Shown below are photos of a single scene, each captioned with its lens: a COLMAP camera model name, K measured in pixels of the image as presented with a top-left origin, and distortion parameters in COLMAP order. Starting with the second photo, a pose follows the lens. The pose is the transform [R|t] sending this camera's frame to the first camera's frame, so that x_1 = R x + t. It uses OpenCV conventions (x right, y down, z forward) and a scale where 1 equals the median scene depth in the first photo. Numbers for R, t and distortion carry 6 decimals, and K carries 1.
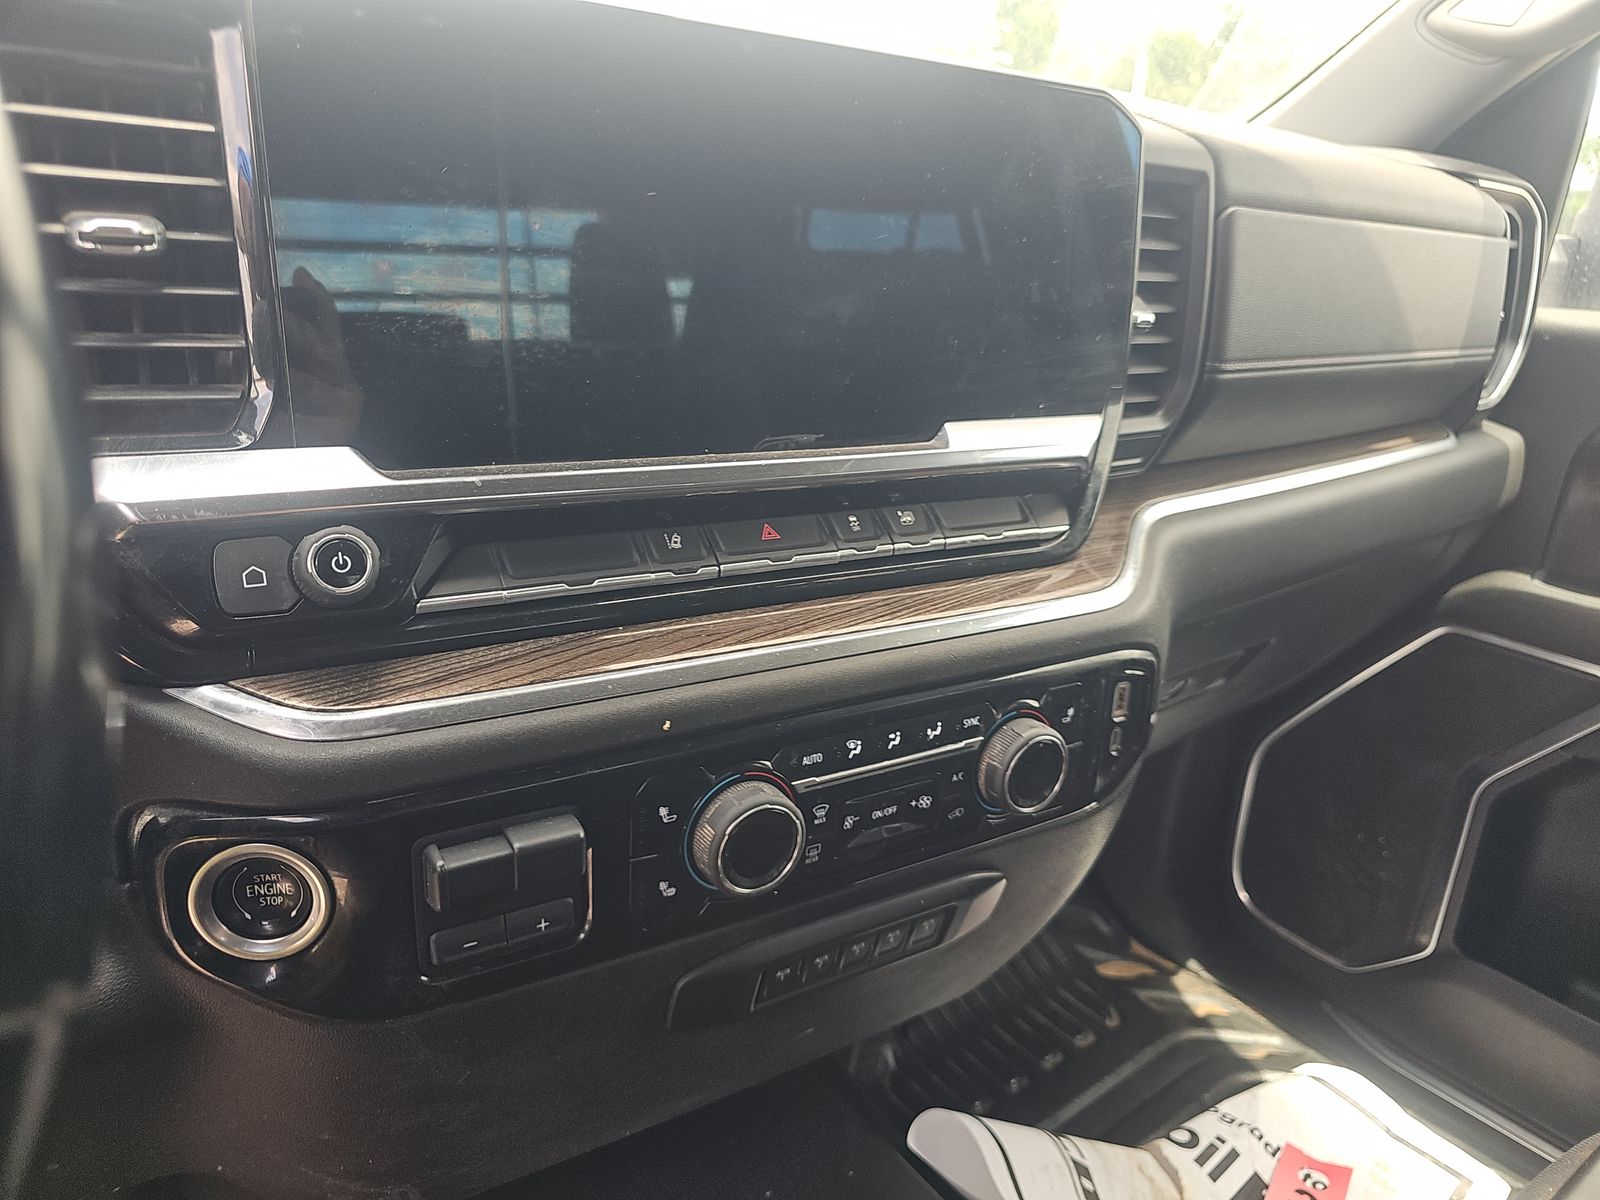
lens RADIAL K [[1091.2, 0, 800.0], [0, 1091.2, 600.0], [0, 0, 1]] dist [0.002531, -0.000339]
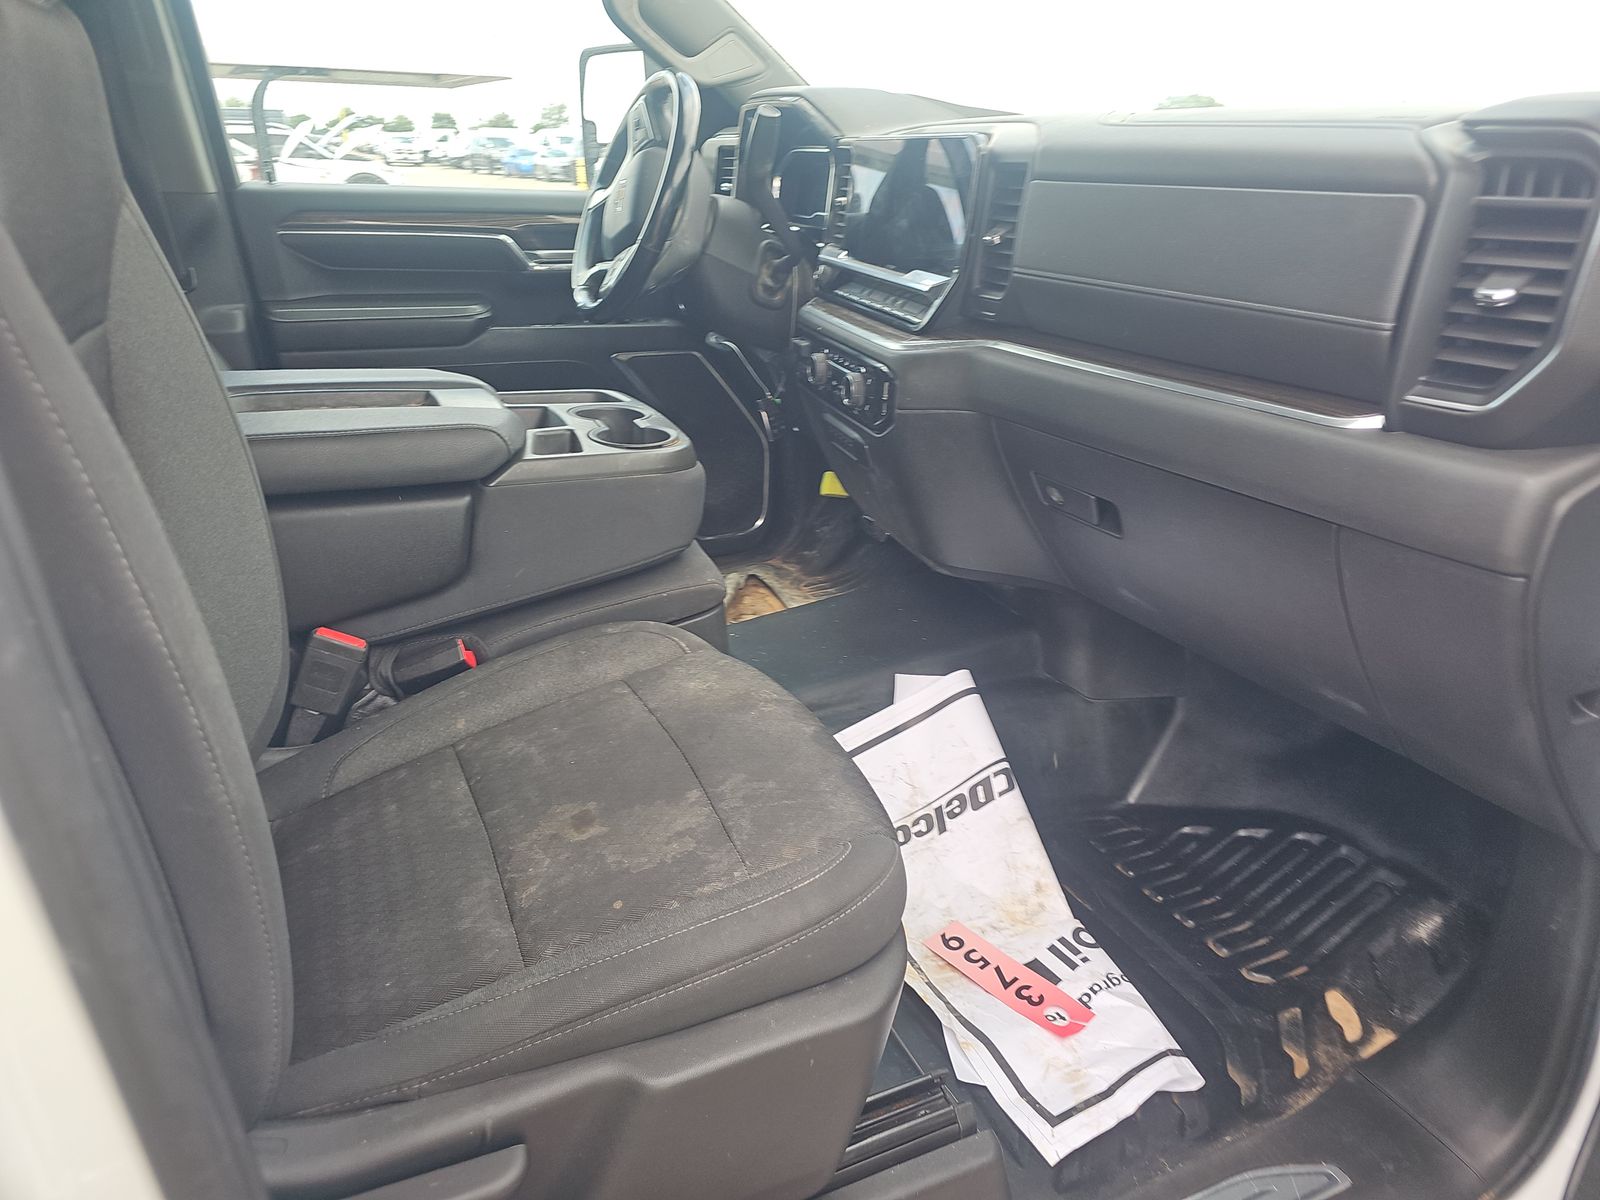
lens RADIAL K [[1091.2, 0, 800.0], [0, 1091.2, 600.0], [0, 0, 1]] dist [0.002531, -0.000339]
pose [[-0.240610, 0.300149, -0.923048, 1.519059], [-0.350181, 0.860094, 0.370960, -0.188870], [0.905251, 0.412490, -0.101841, 0.709834]]
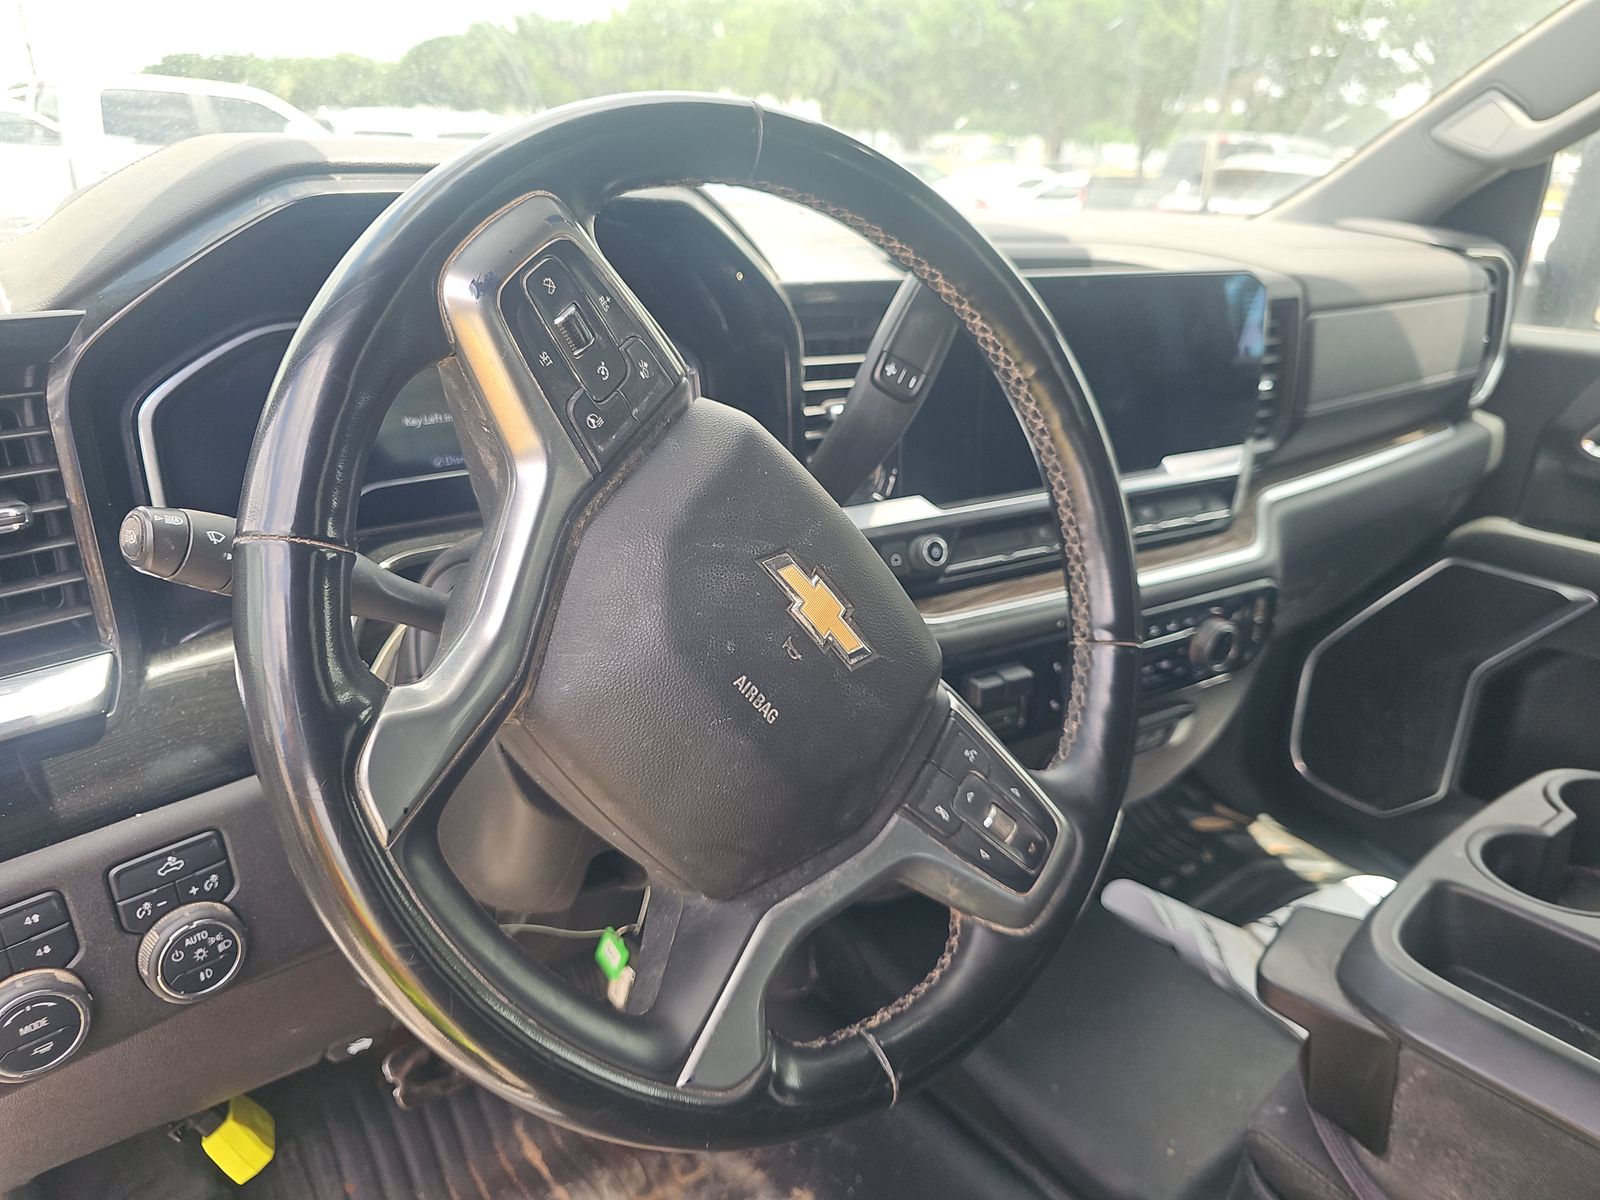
lens RADIAL K [[1091.1, 0, 782.2], [0, 1091.1, 602.0], [0, 0, 1]] dist [-0.001436, -0.006083]
pose [[0.998976, -0.037790, -0.024893, -0.256571], [0.038844, 0.998305, 0.043335, -0.015452], [0.023213, -0.044257, 0.998750, -0.463040]]
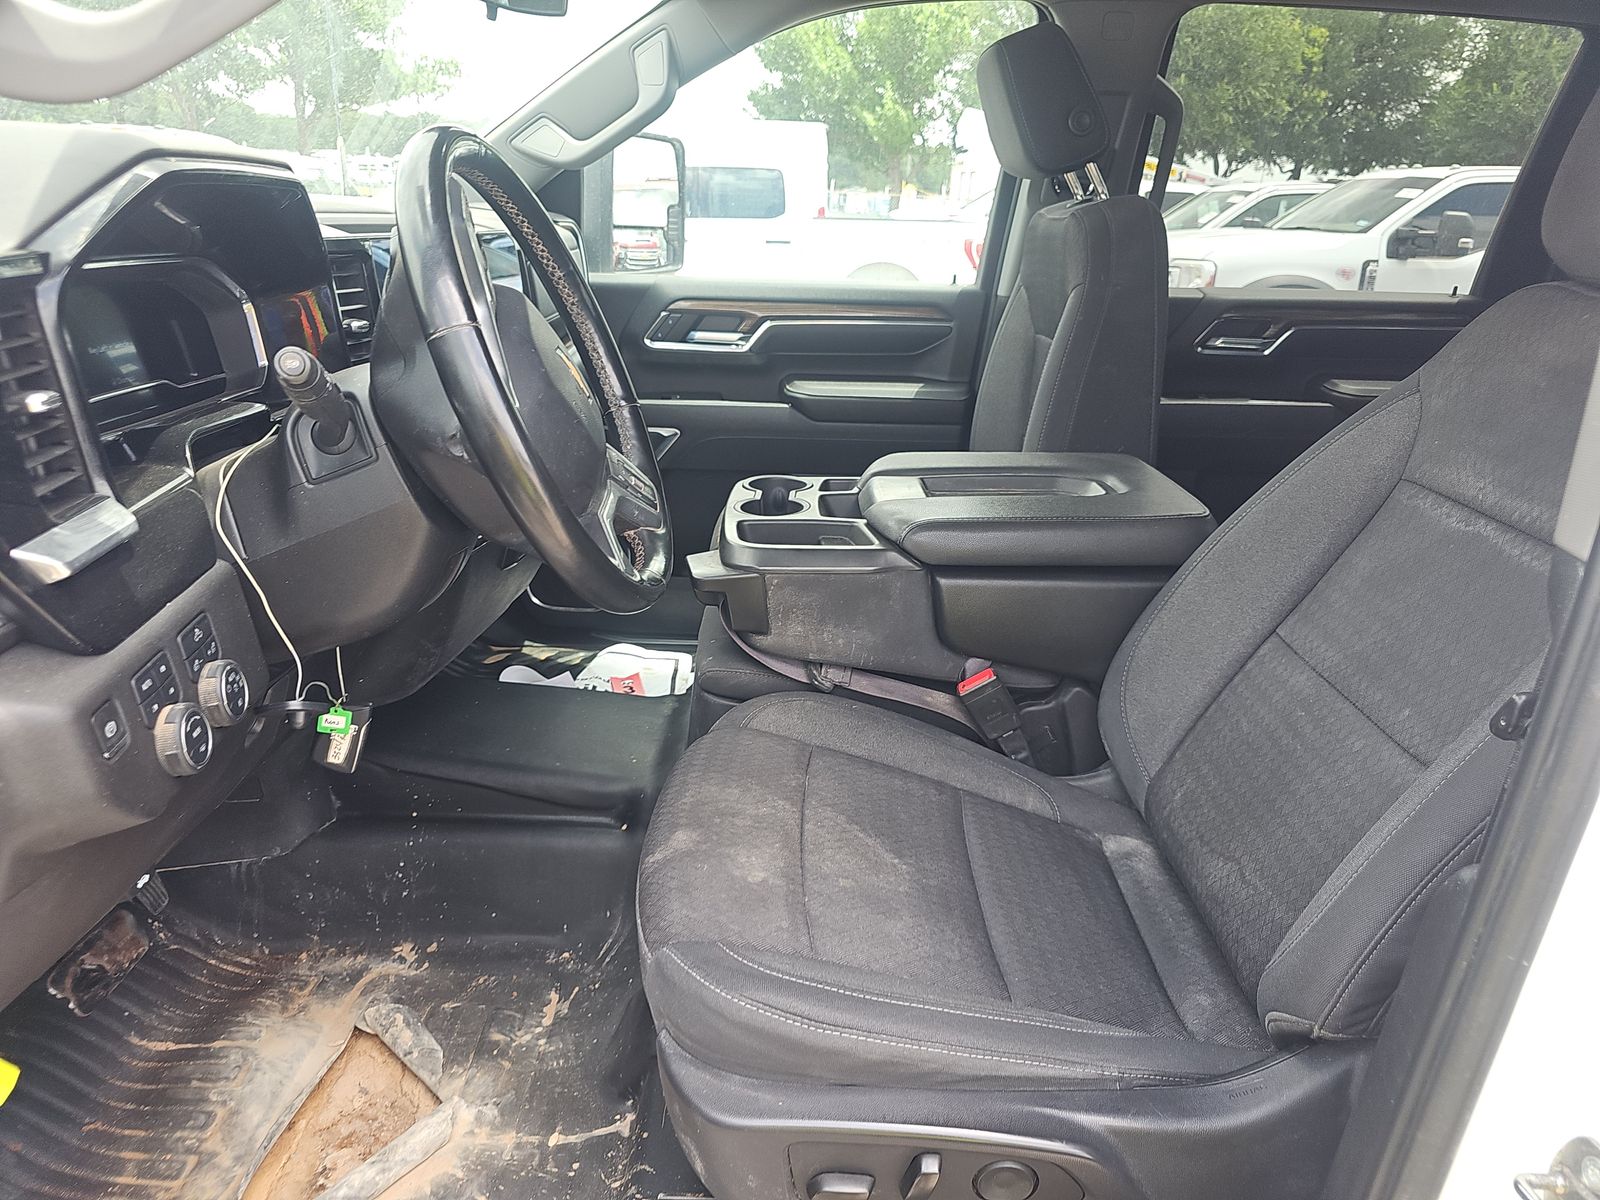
lens RADIAL K [[1091.2, 0, 800.0], [0, 1091.2, 600.0], [0, 0, 1]] dist [0.002531, -0.000339]
pose [[0.630814, -0.299677, 0.715729, -0.892260], [0.251357, 0.951592, 0.176898, 0.078272], [-0.734094, 0.068314, 0.675603, -0.800997]]
